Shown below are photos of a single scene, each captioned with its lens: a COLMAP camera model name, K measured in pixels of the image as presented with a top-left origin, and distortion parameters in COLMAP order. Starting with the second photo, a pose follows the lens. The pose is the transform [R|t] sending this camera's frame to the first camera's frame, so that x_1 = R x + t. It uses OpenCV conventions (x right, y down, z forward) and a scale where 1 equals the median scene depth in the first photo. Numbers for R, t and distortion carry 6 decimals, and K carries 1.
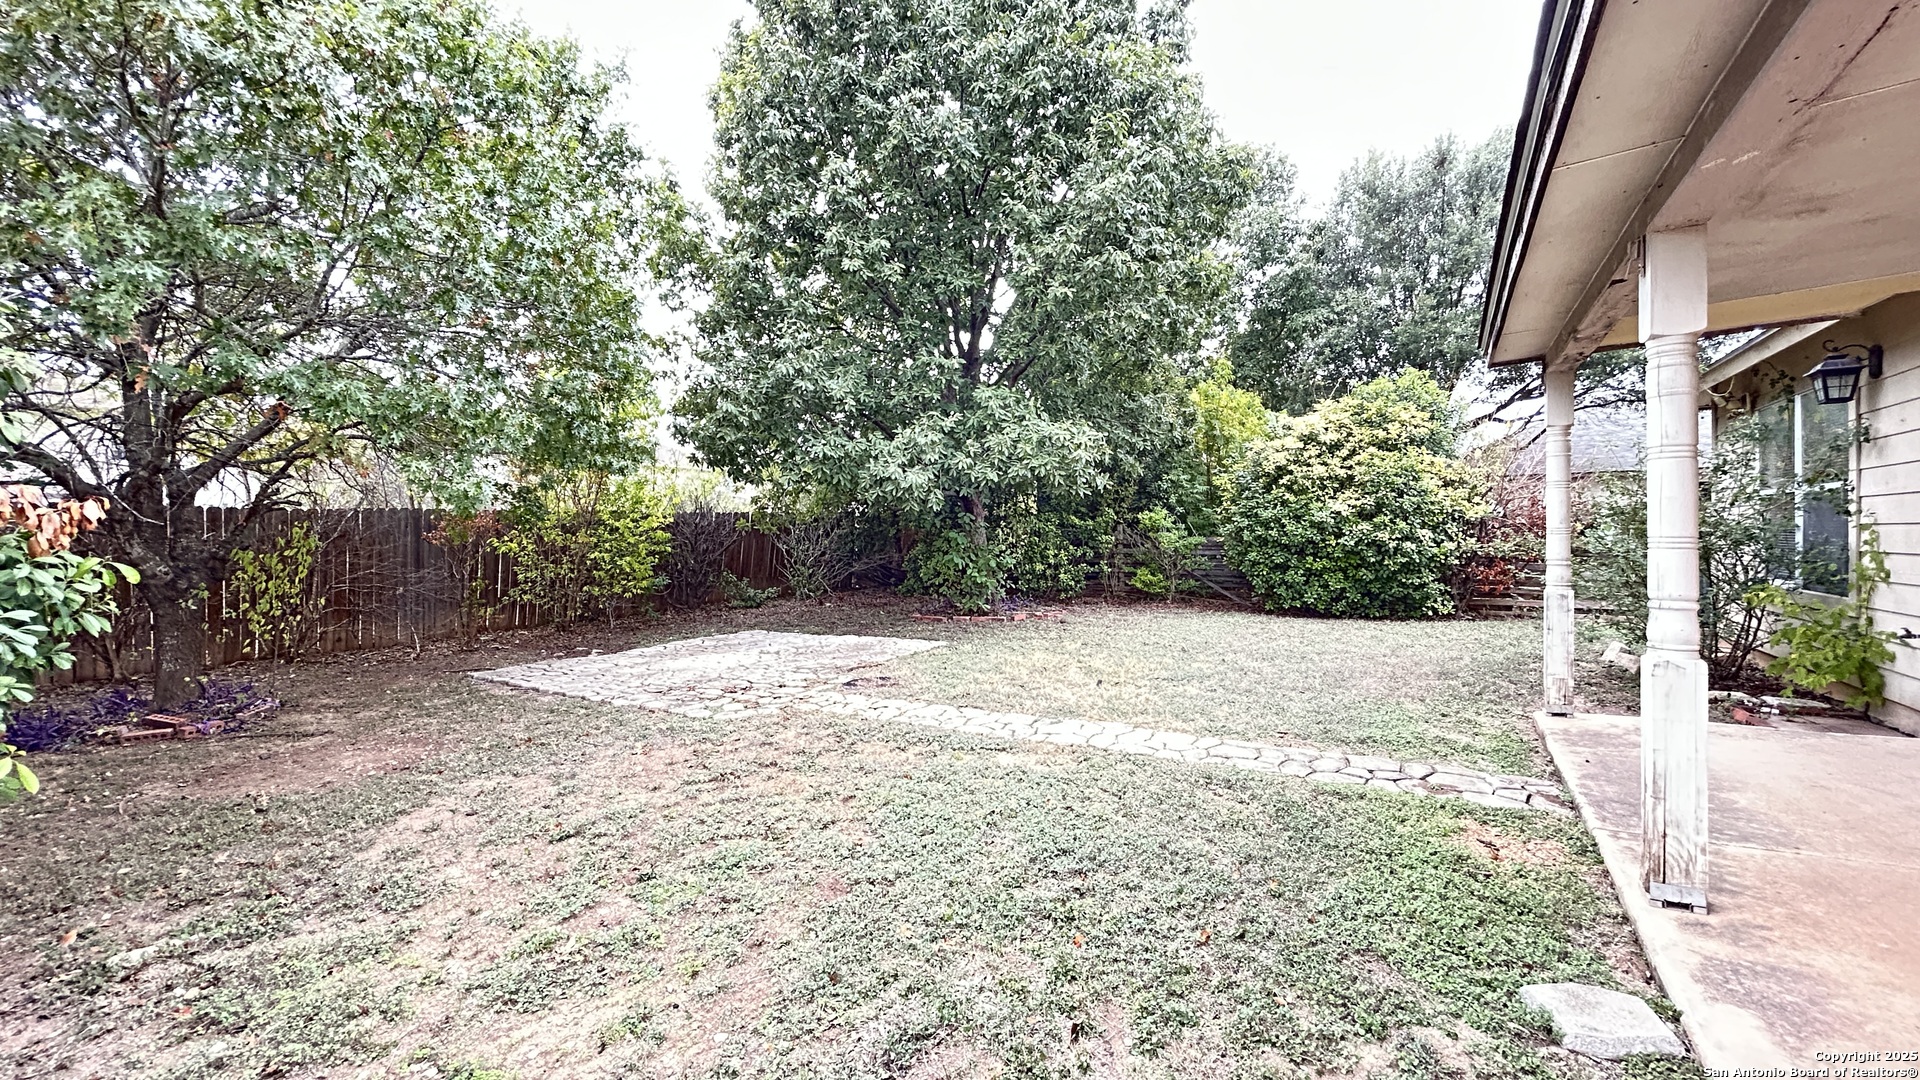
lens RADIAL K [[772.9, 0, 963.0], [0, 772.9, 536.1], [0, 0, 1]] dist [-0.005685, 0.002952]
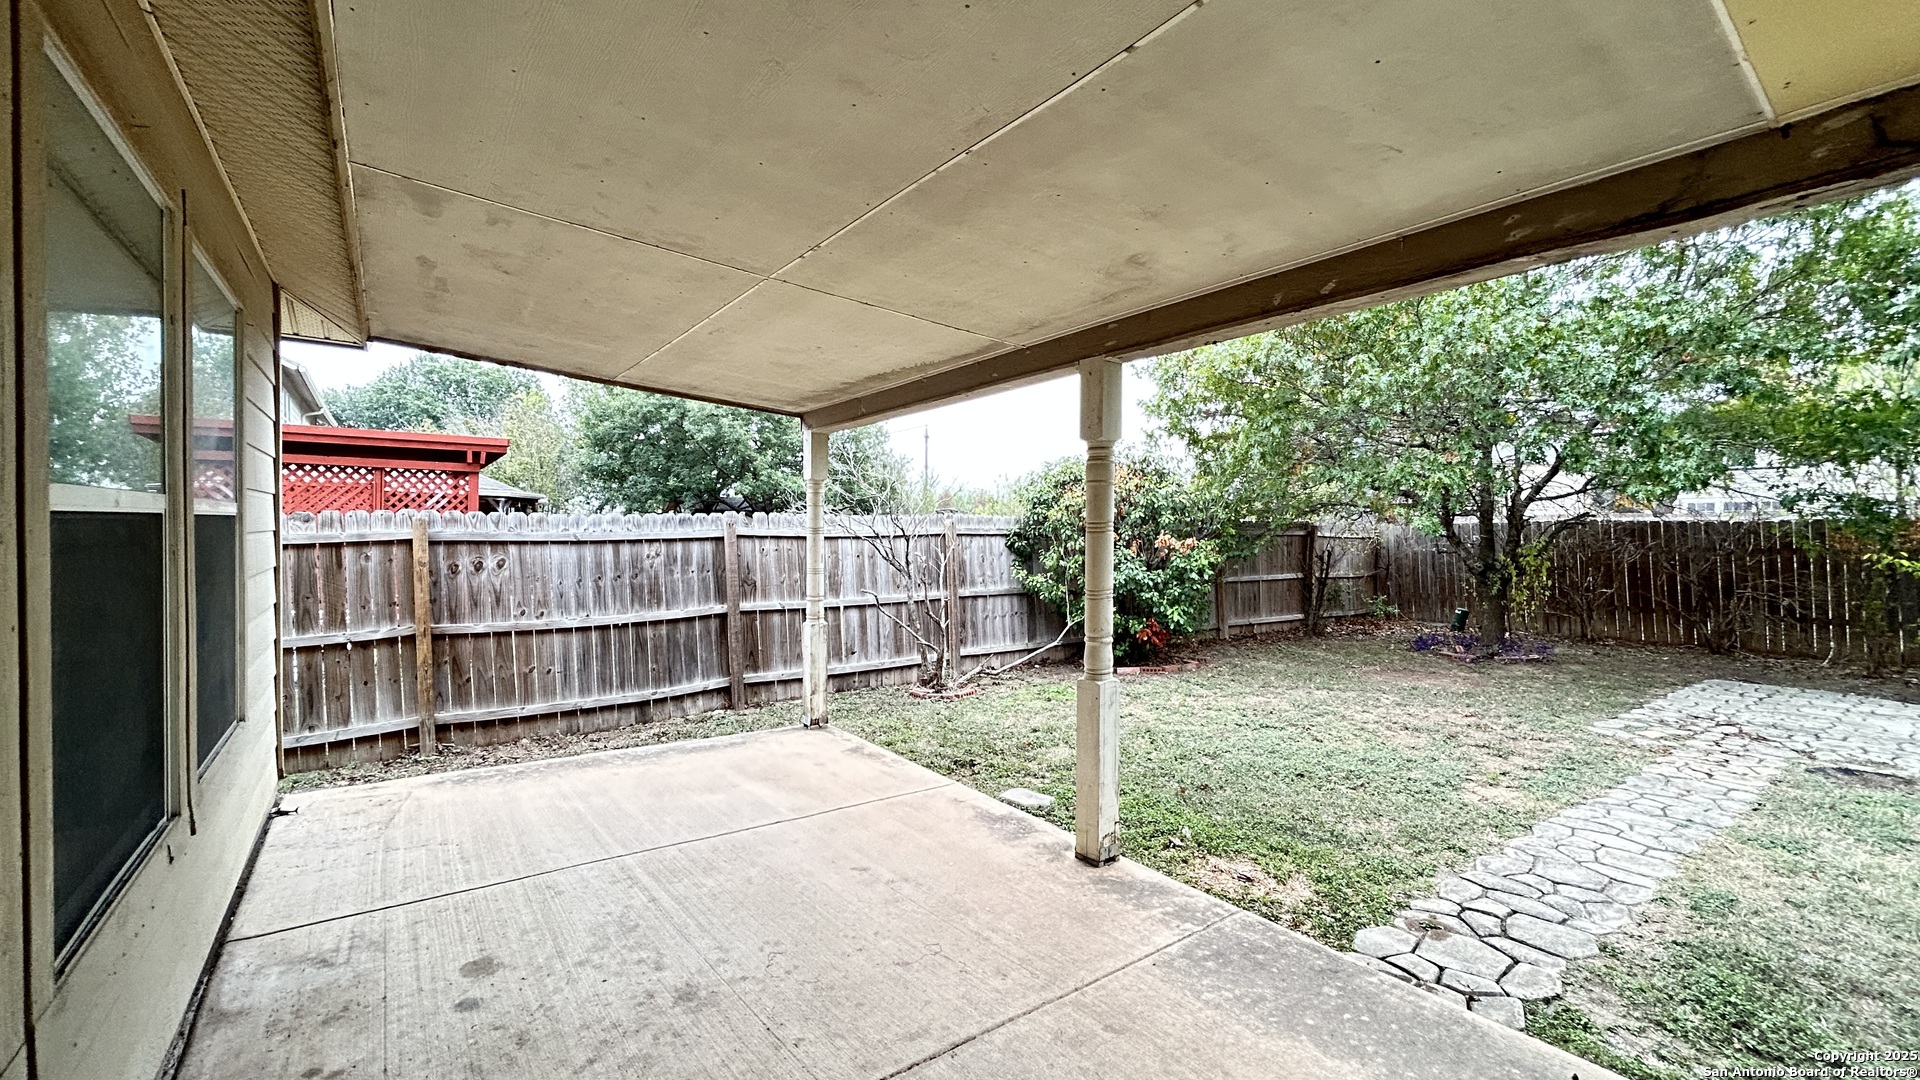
lens RADIAL K [[772.9, 0, 963.0], [0, 772.9, 536.1], [0, 0, 1]] dist [-0.005685, 0.002952]
pose [[-0.367179, 0.018472, -0.929967, 1.777241], [-0.002818, 0.999776, 0.020971, -0.096028], [0.930146, 0.010321, -0.367045, 1.000678]]
